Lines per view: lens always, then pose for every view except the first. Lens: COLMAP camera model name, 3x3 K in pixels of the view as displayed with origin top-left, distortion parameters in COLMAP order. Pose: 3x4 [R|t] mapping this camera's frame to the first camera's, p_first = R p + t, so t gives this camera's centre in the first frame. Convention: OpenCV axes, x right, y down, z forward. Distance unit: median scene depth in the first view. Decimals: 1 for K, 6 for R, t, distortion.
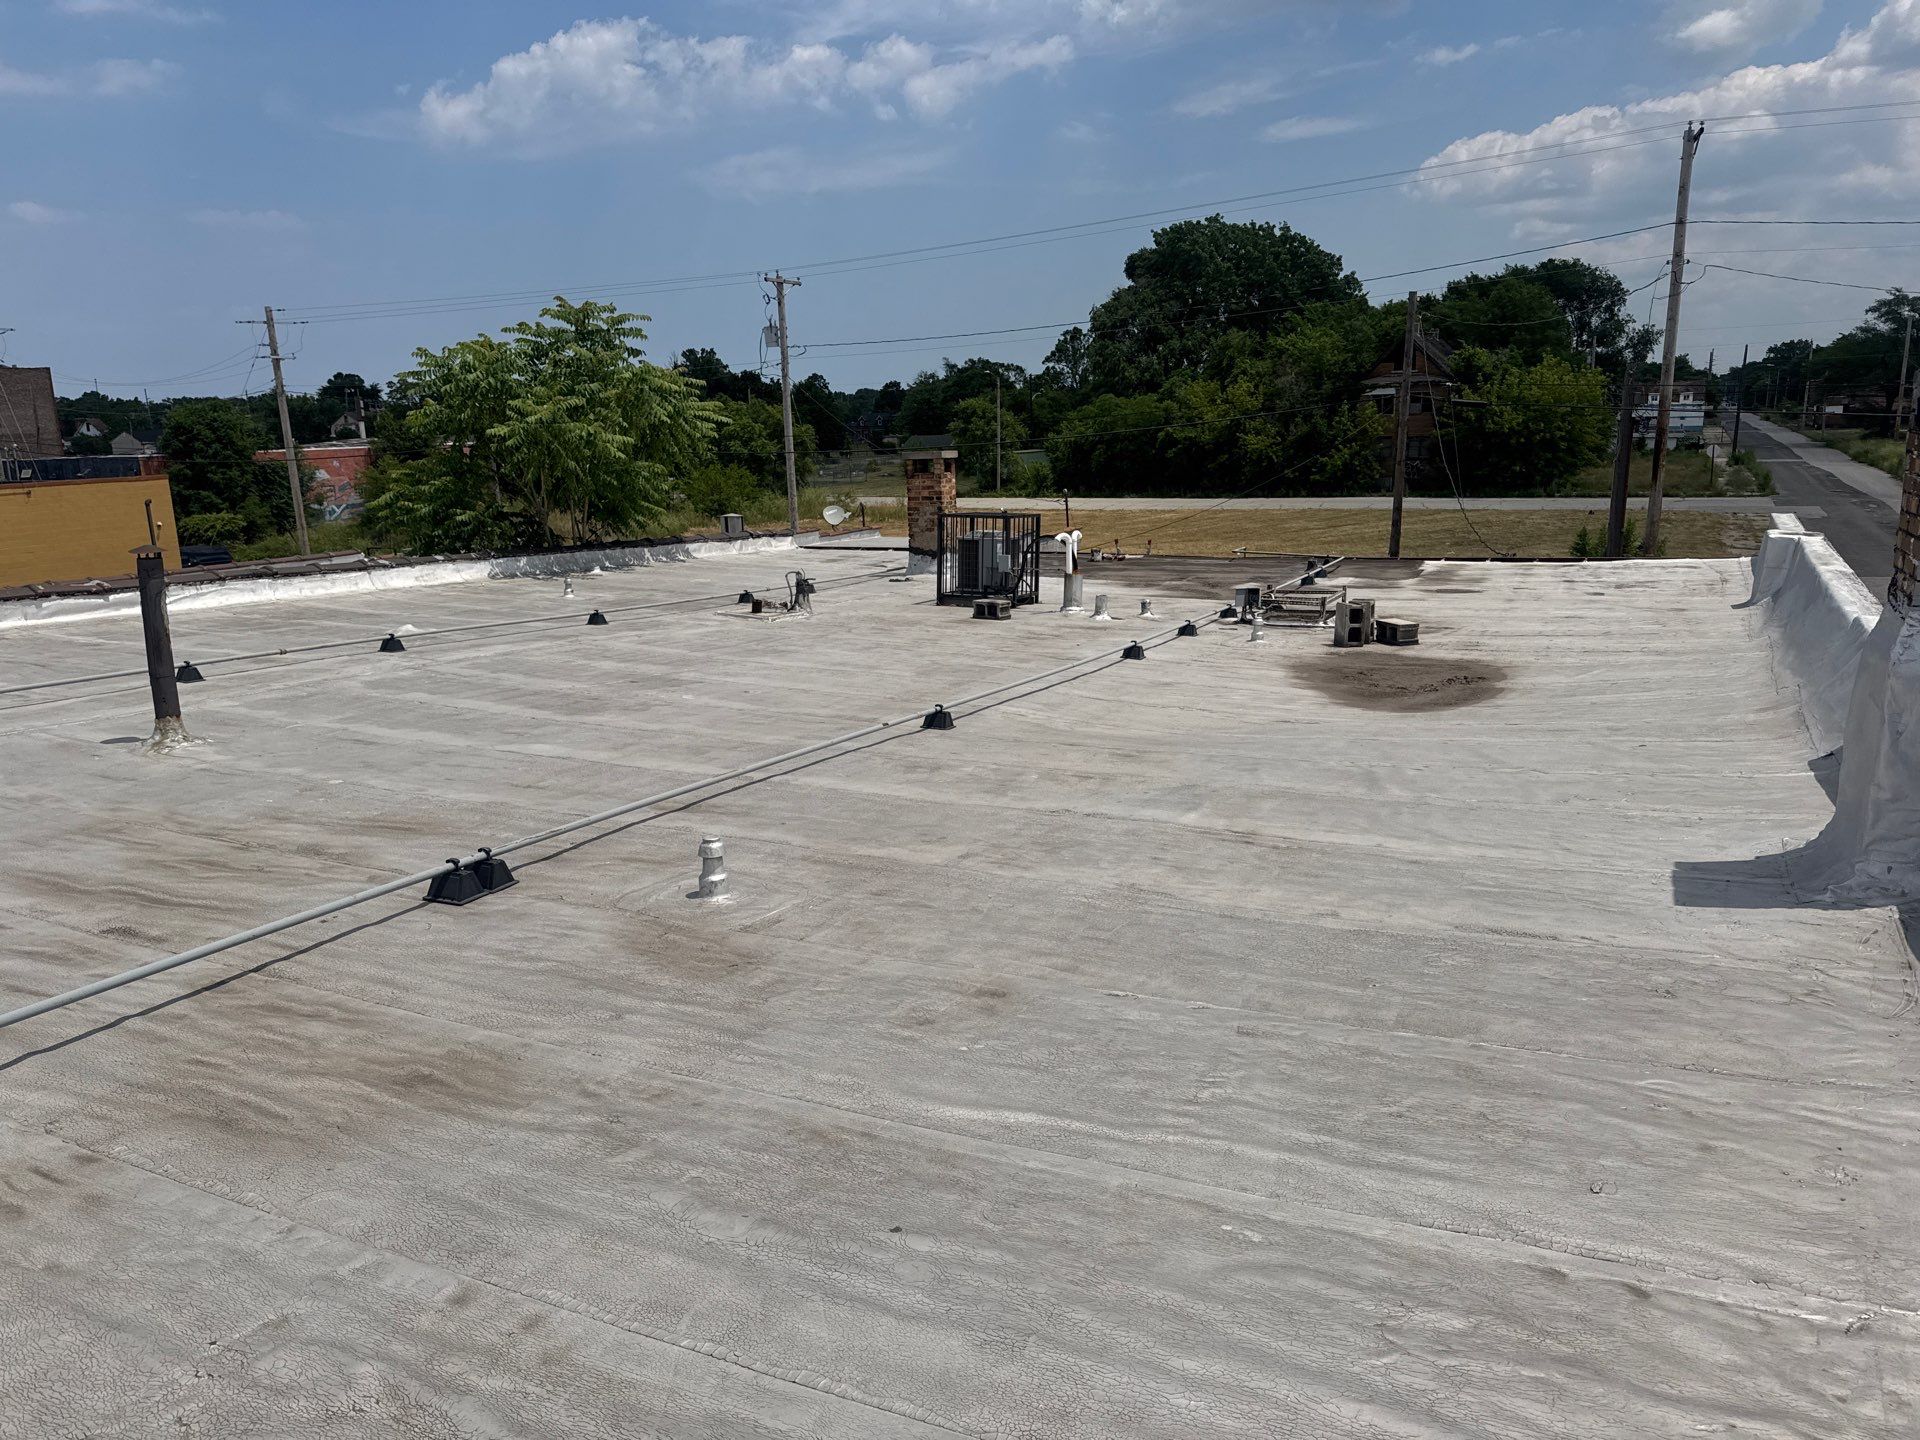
lens RADIAL K [[1343.3, 0, 964.7], [0, 1343.3, 729.6], [0, 0, 1]] dist [0.005514, -0.009845]
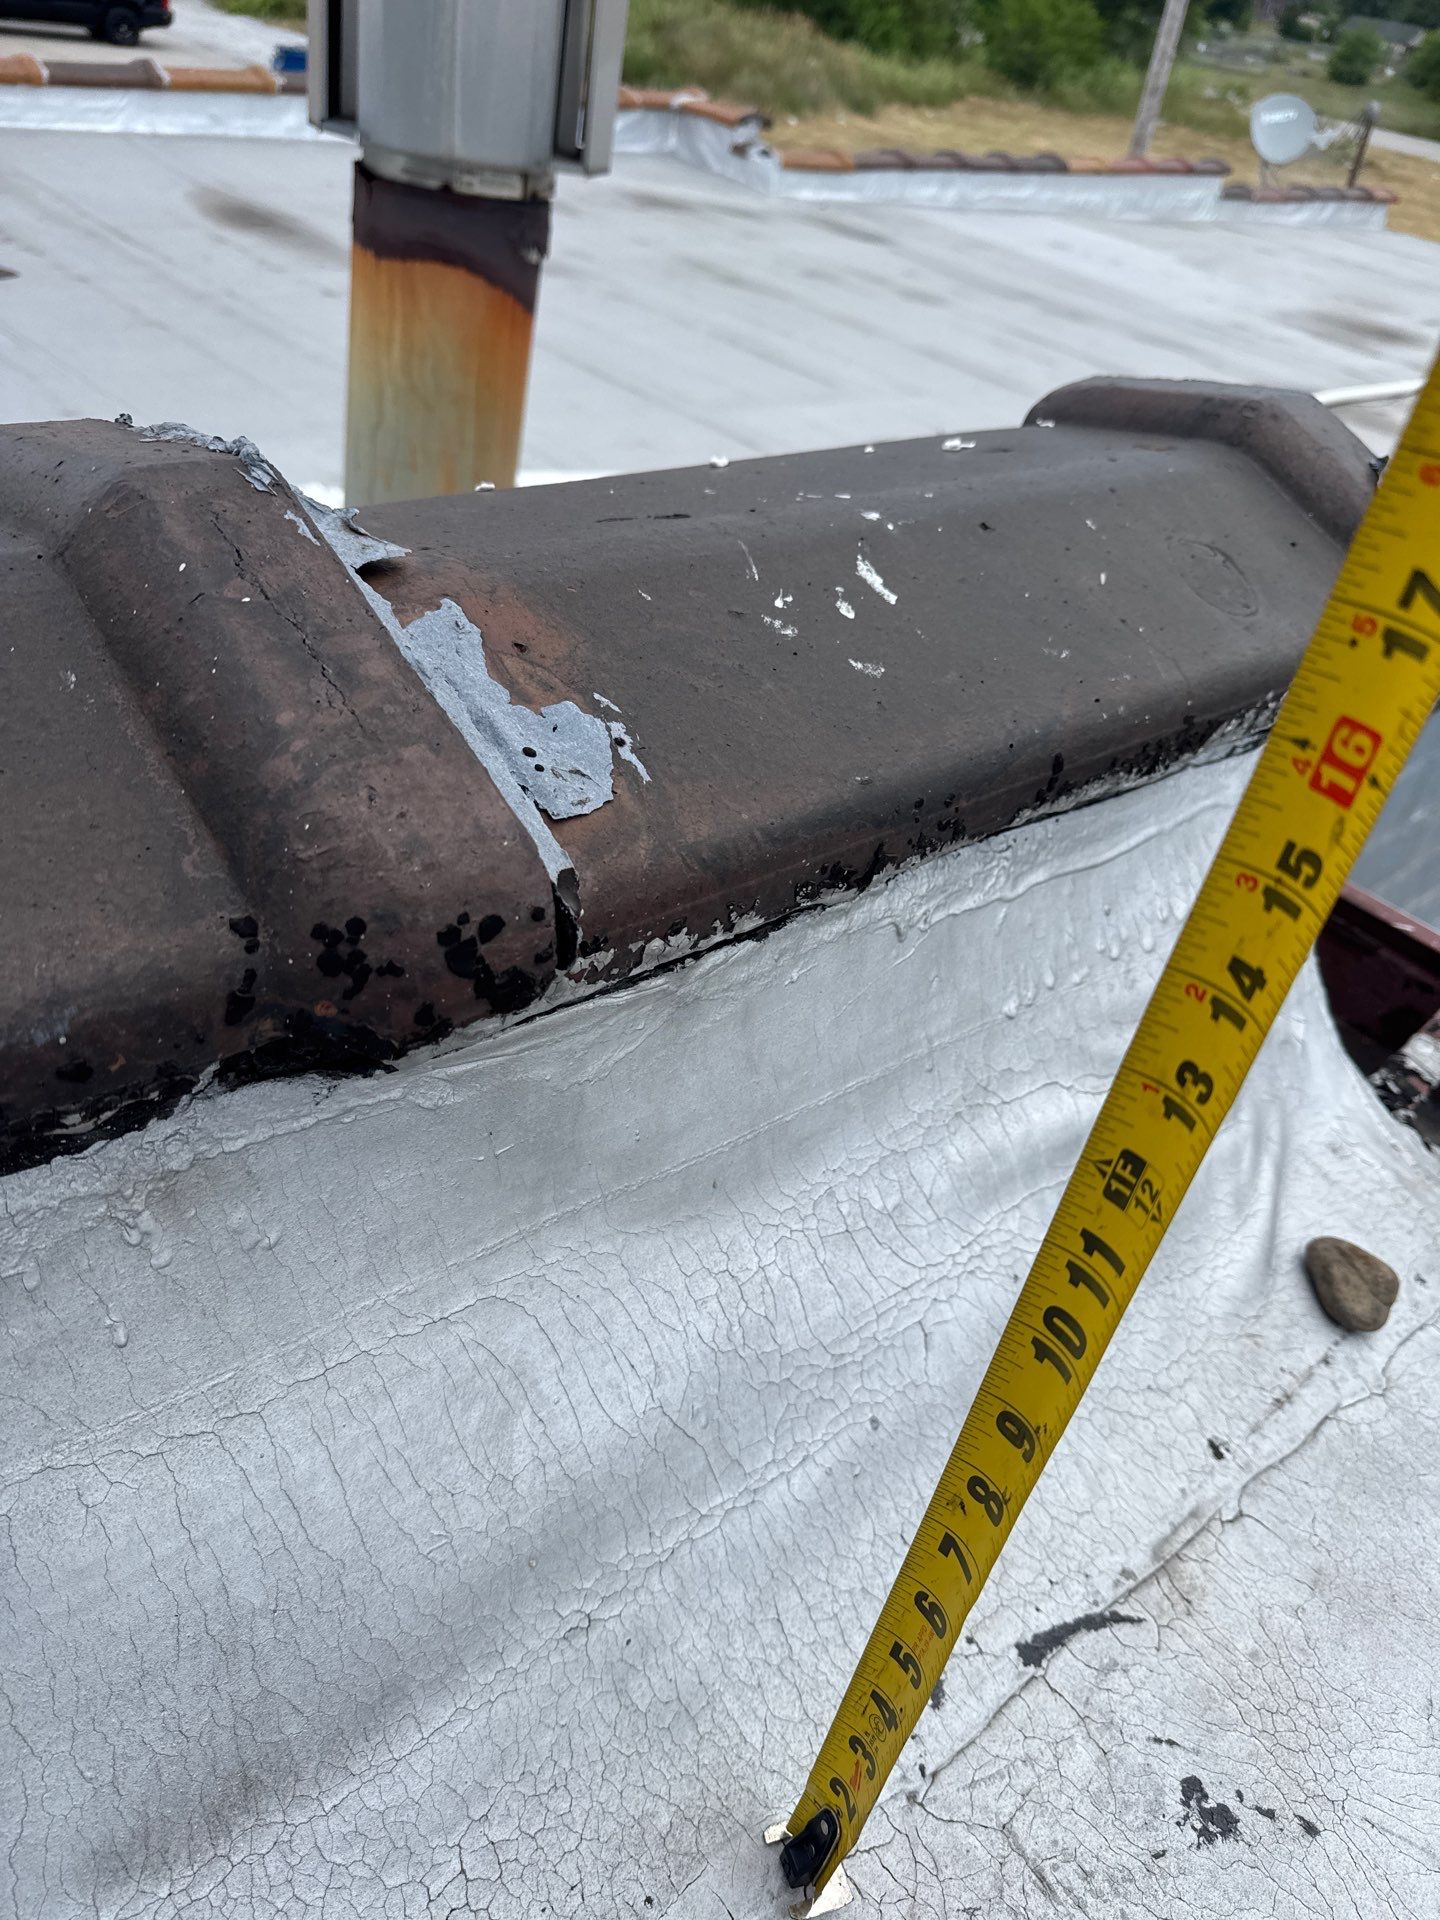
lens RADIAL K [[1343.3, 0, 718.9], [0, 1343.3, 958.3], [0, 0, 1]] dist [0.005514, -0.009845]
pose [[0.911224, 0.354018, -0.210575, -0.024047], [-0.238535, 0.870292, 0.430920, -0.026535], [0.335816, -0.342435, 0.877477, 0.172627]]
